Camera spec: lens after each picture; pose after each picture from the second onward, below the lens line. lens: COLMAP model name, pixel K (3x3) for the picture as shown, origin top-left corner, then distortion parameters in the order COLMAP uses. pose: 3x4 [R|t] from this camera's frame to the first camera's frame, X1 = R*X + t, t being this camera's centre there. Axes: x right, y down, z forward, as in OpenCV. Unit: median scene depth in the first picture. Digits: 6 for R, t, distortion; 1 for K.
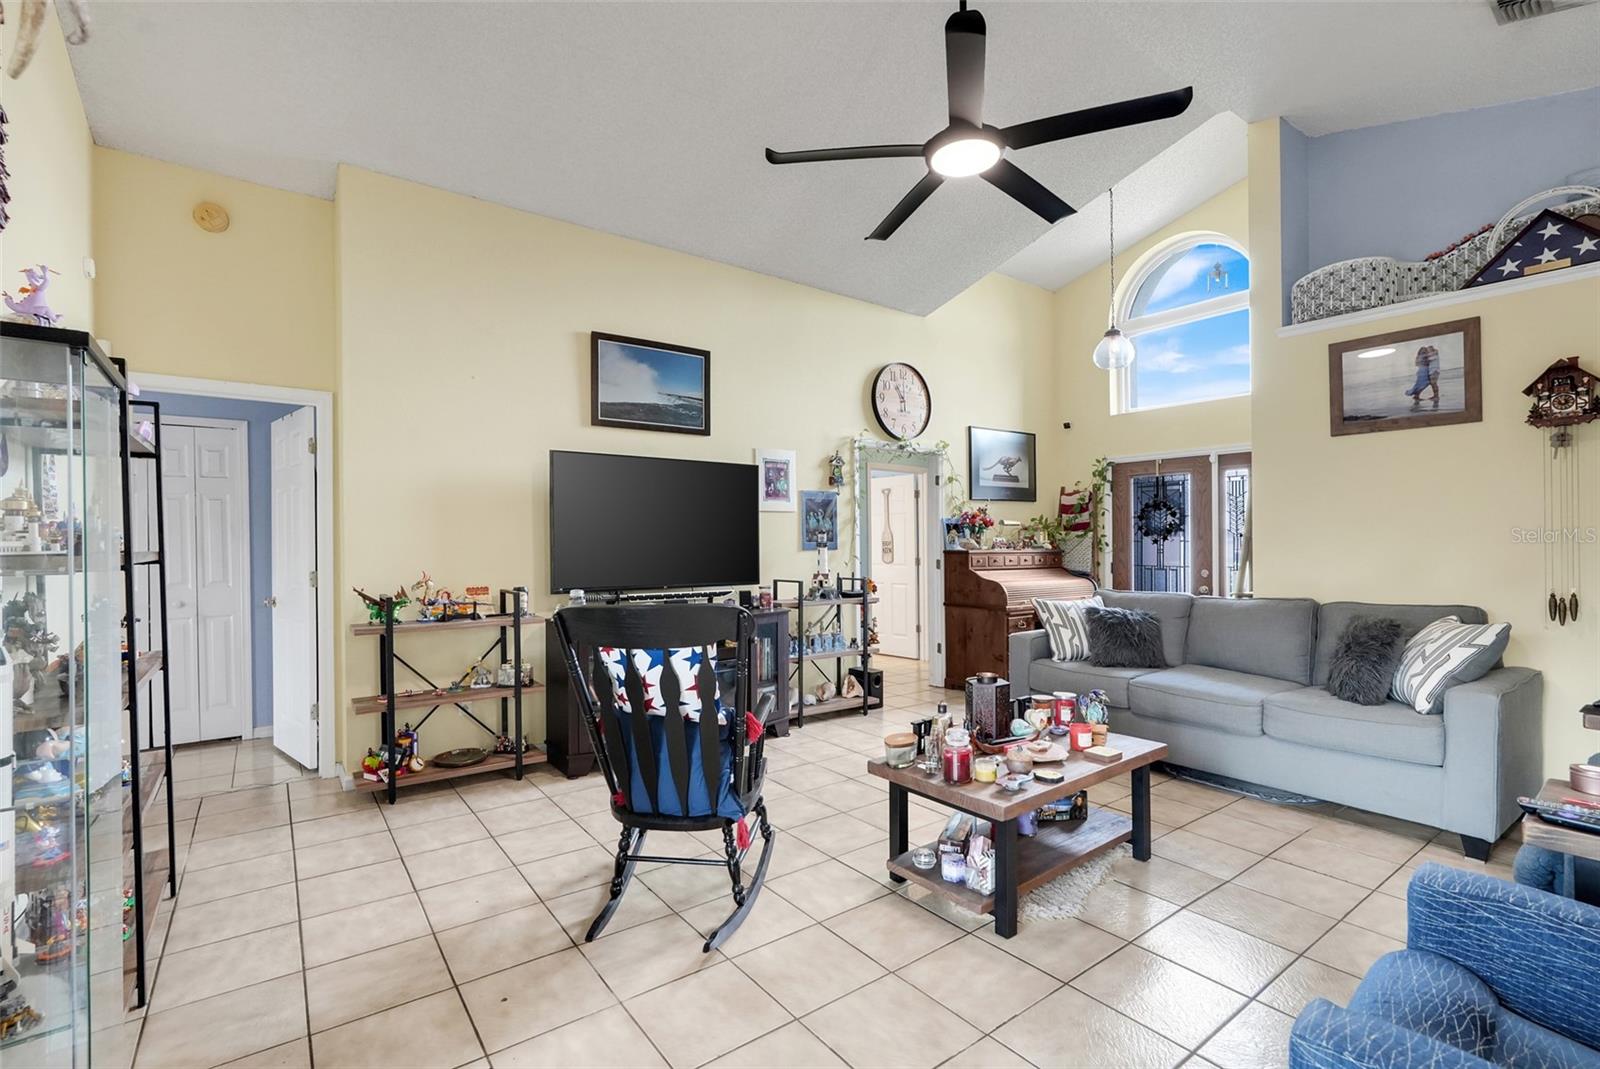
lens RADIAL K [[724.9, 0, 800.0], [0, 724.9, 534.5], [0, 0, 1]] dist [-0.000732, 0.000127]
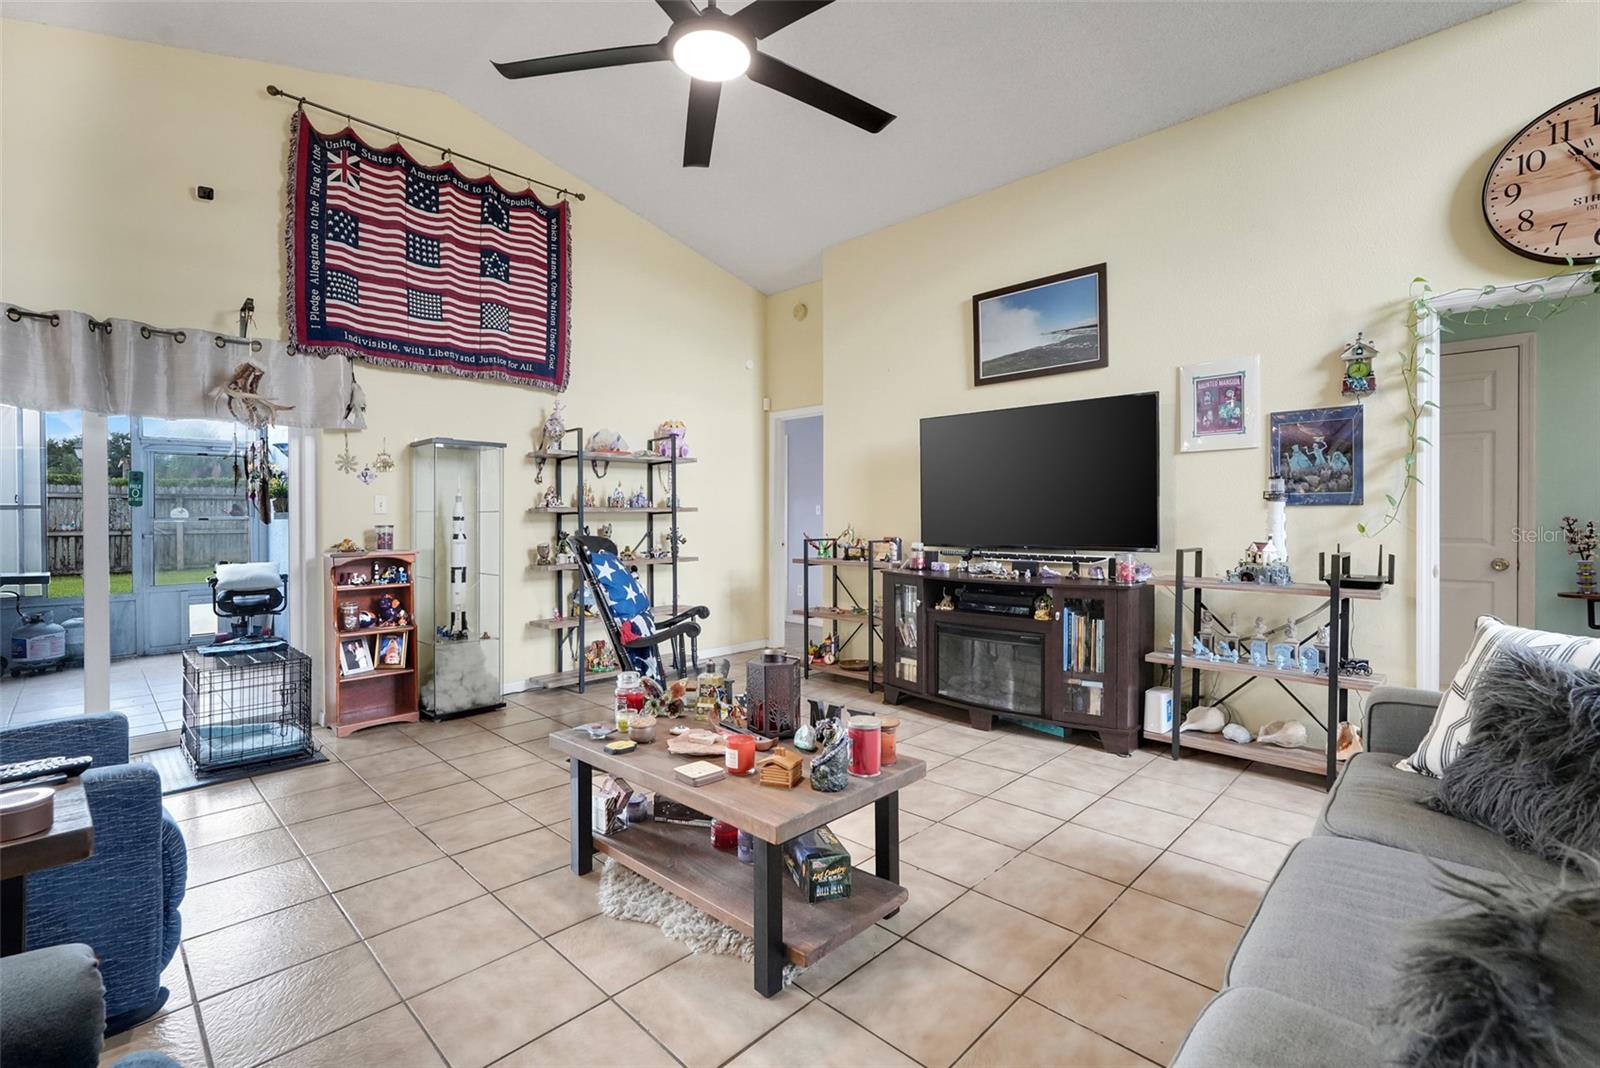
lens RADIAL K [[712.3, 0, 802.7], [0, 712.3, 510.6], [0, 0, 1]] dist [-0.002179, -0.000202]
pose [[0.166941, 0.001496, -0.985966, 0.609022], [0.022313, 0.999737, 0.005295, 0.014085], [0.985714, -0.022884, 0.166864, 0.526753]]
